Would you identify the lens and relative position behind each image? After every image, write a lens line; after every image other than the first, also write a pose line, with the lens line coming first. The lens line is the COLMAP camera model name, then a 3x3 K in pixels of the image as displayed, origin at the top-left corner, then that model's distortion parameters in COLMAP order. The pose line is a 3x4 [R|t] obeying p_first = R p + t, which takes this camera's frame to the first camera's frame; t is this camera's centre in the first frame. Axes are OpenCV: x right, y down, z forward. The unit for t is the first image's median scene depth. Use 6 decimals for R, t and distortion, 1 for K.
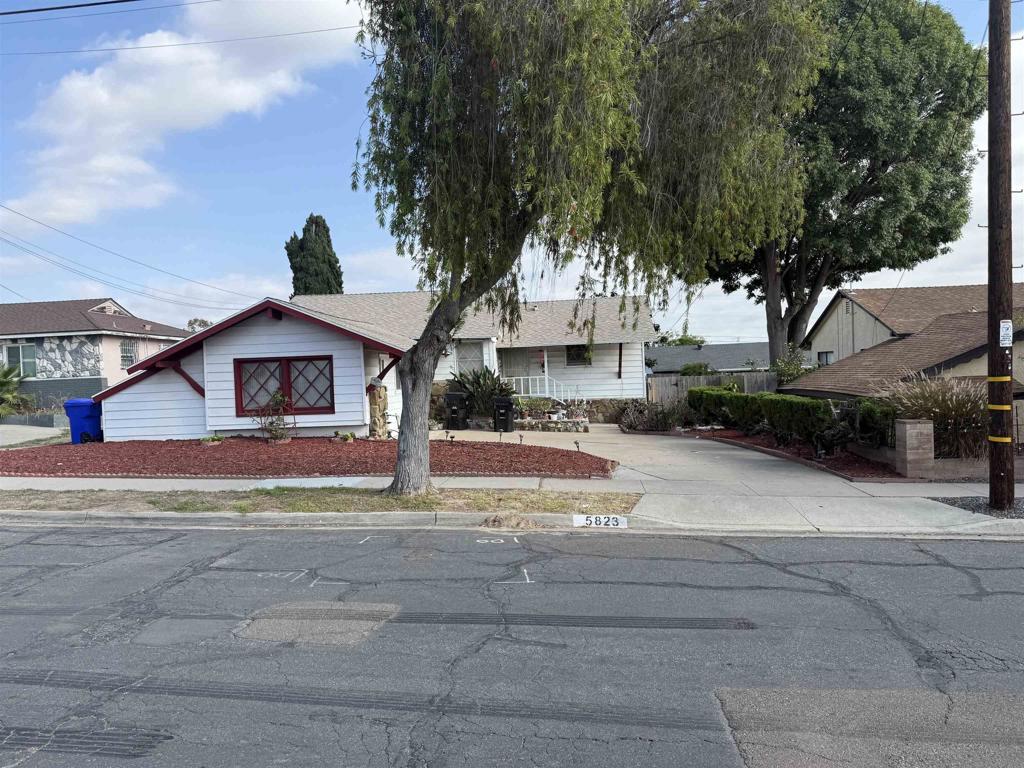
lens RADIAL K [[715.0, 0, 508.5], [0, 715.0, 385.7], [0, 0, 1]] dist [0.059110, -0.065569]
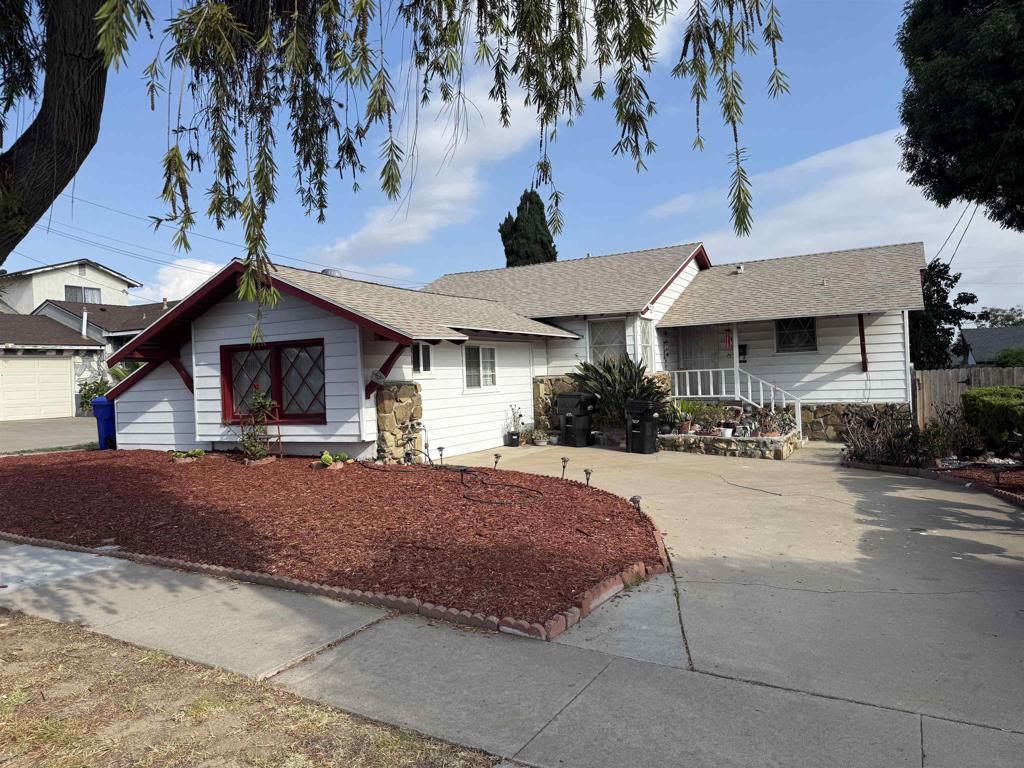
lens RADIAL K [[715.0, 0, 512.3], [0, 715.0, 382.0], [0, 0, 1]] dist [0.059110, -0.065569]
pose [[0.917893, 0.004526, -0.396802, 0.180399], [-0.003065, 0.999986, 0.004316, -0.004235], [0.396816, -0.002746, 0.917894, 0.426522]]
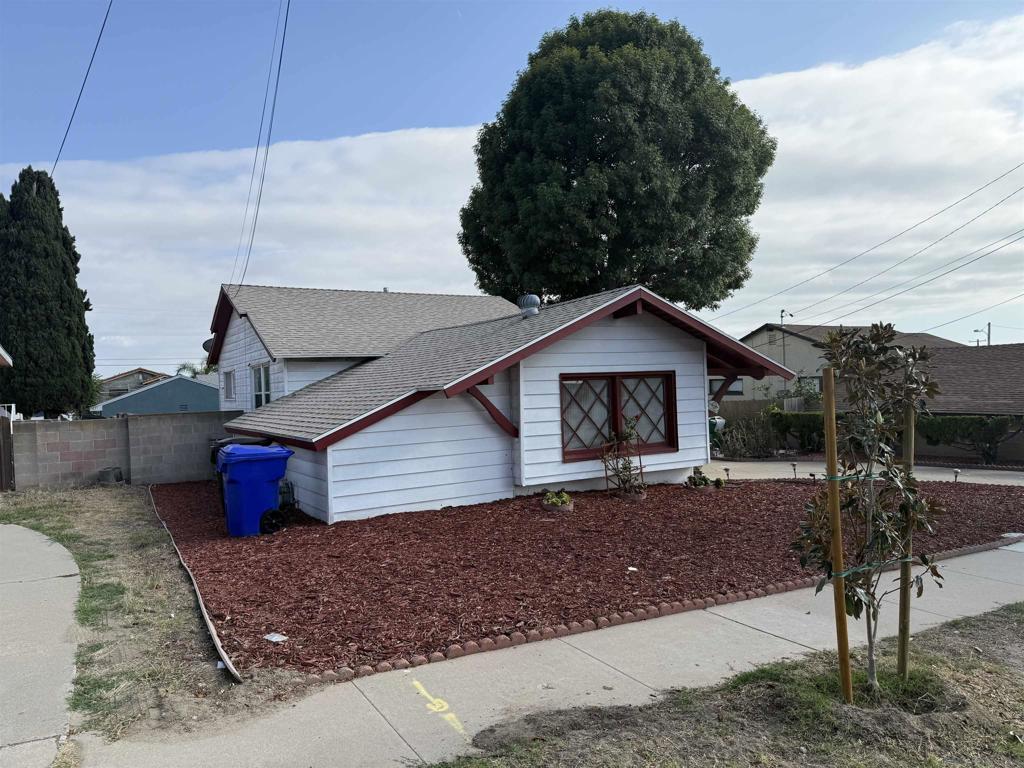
lens RADIAL K [[715.0, 0, 504.3], [0, 715.0, 384.9], [0, 0, 1]] dist [0.059110, -0.065569]
pose [[0.818216, 0.006778, 0.574871, -0.770009], [0.014925, 0.999343, -0.033025, -0.006368], [-0.574718, 0.035601, 0.817577, 0.481693]]
